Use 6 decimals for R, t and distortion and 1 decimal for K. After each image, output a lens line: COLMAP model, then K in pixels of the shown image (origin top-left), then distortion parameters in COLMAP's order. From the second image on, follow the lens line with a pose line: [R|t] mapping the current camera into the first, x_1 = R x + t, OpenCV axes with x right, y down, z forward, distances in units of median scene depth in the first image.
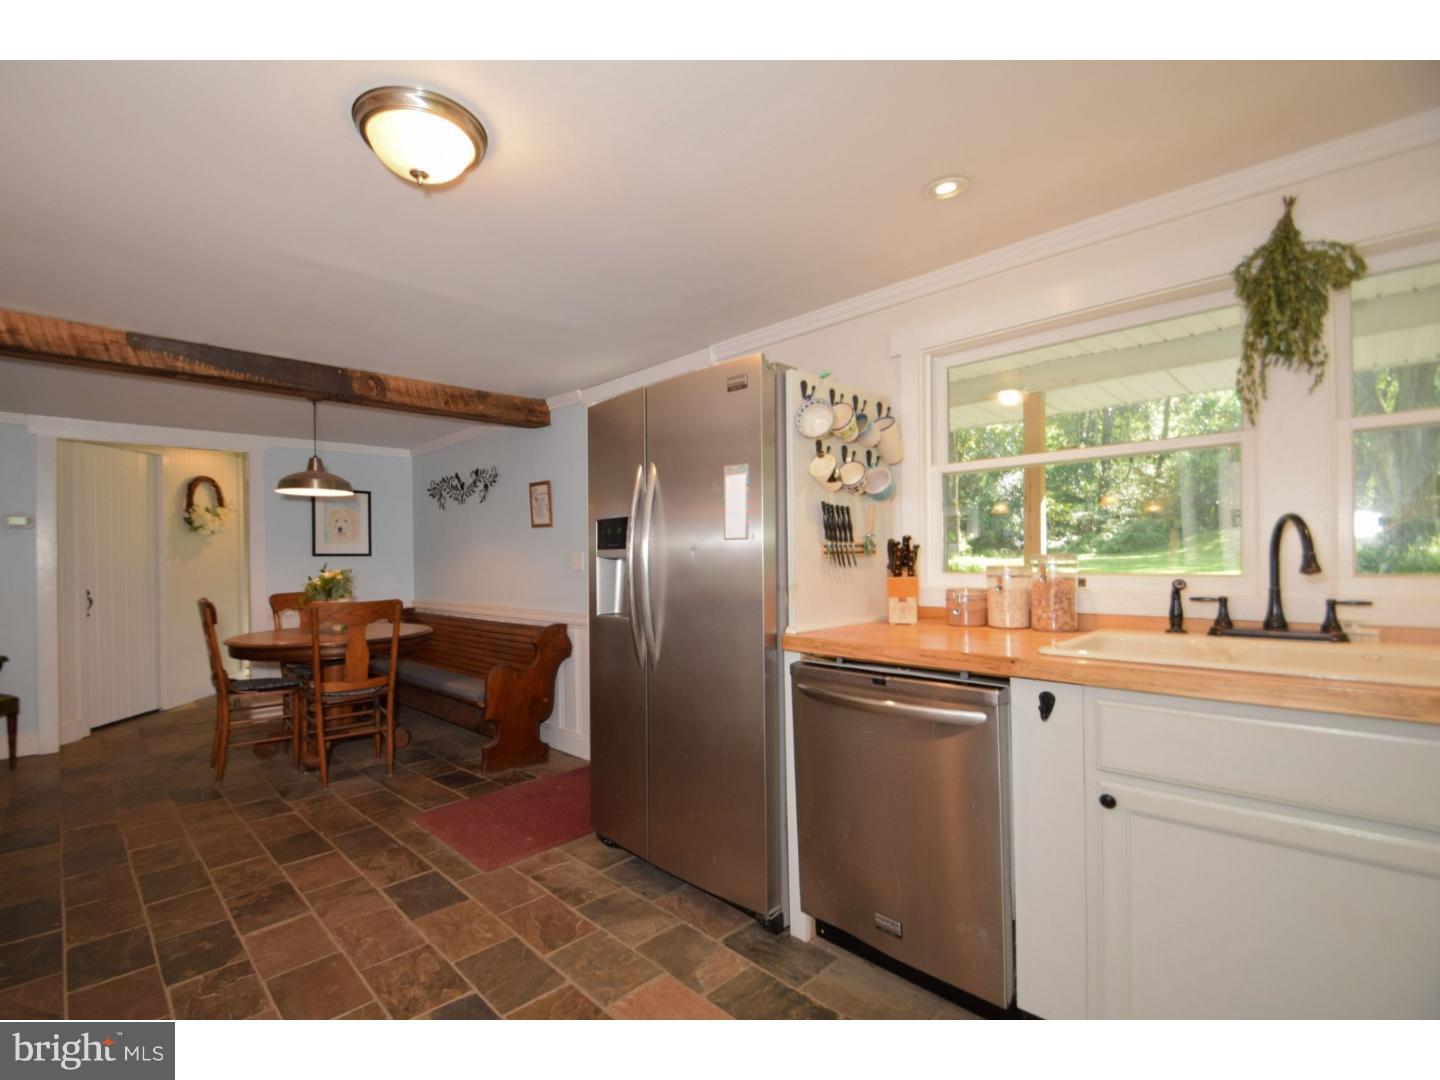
lens RADIAL K [[658.4, 0, 716.8], [0, 658.4, 550.4], [0, 0, 1]] dist [0.003014, -0.012301]
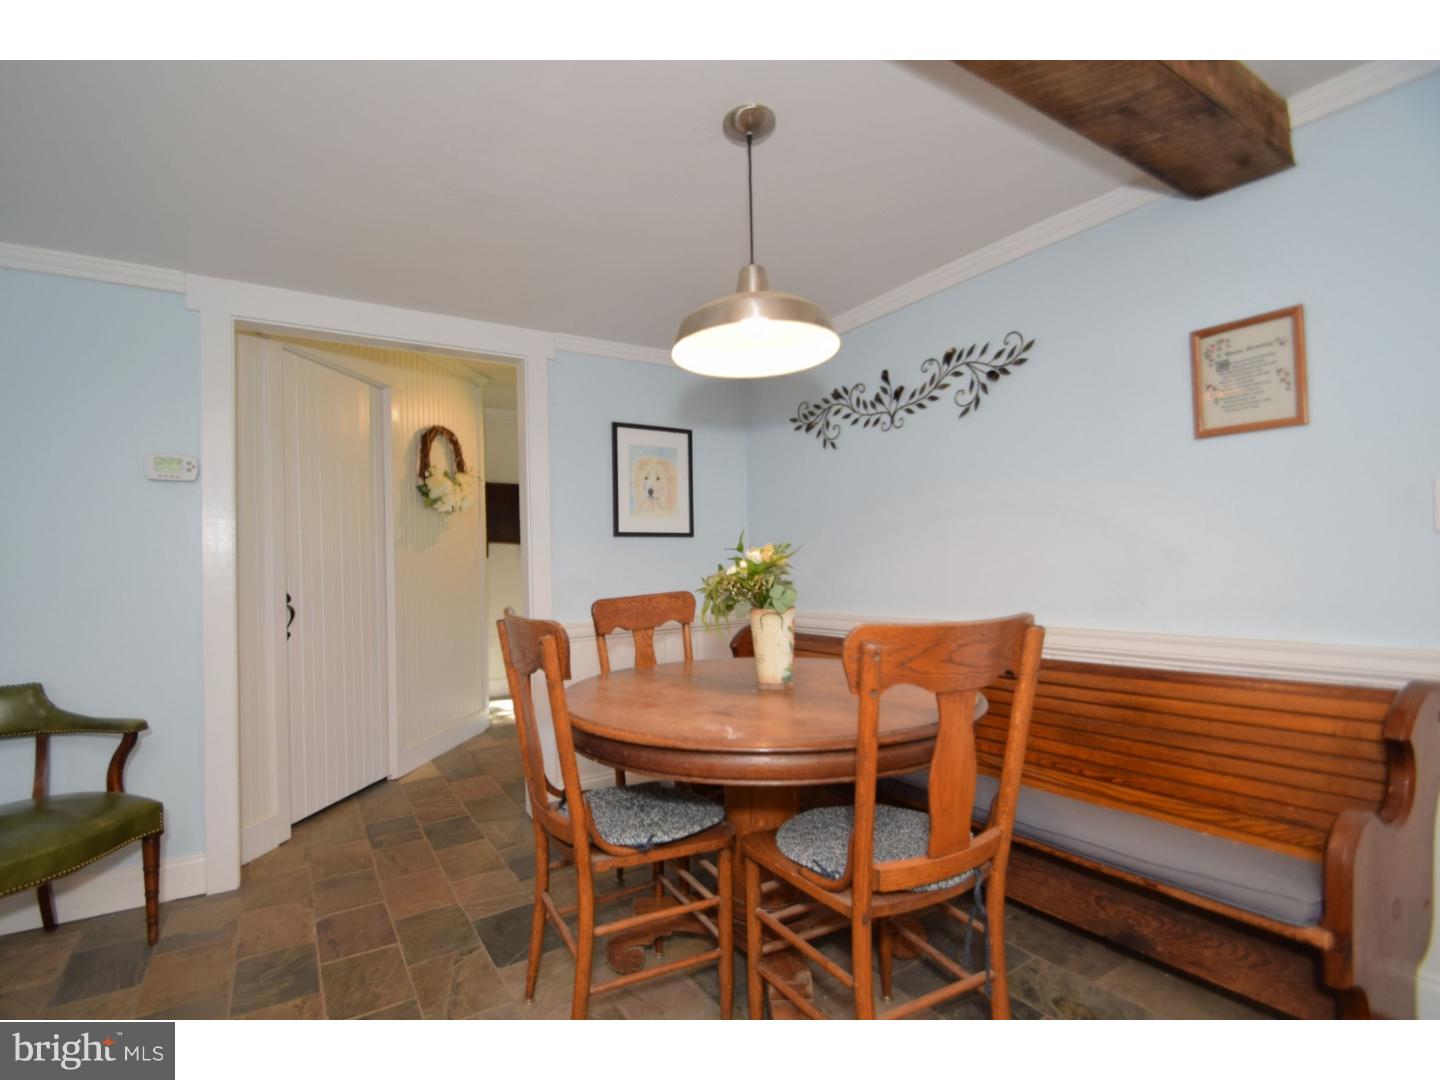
lens RADIAL K [[658.4, 0, 718.8], [0, 658.4, 541.6], [0, 0, 1]] dist [0.003014, -0.012301]
pose [[0.979031, -0.018846, -0.202838, -0.397573], [0.014667, 0.999649, -0.022082, 0.028237], [0.203183, 0.018644, 0.978963, 0.429818]]
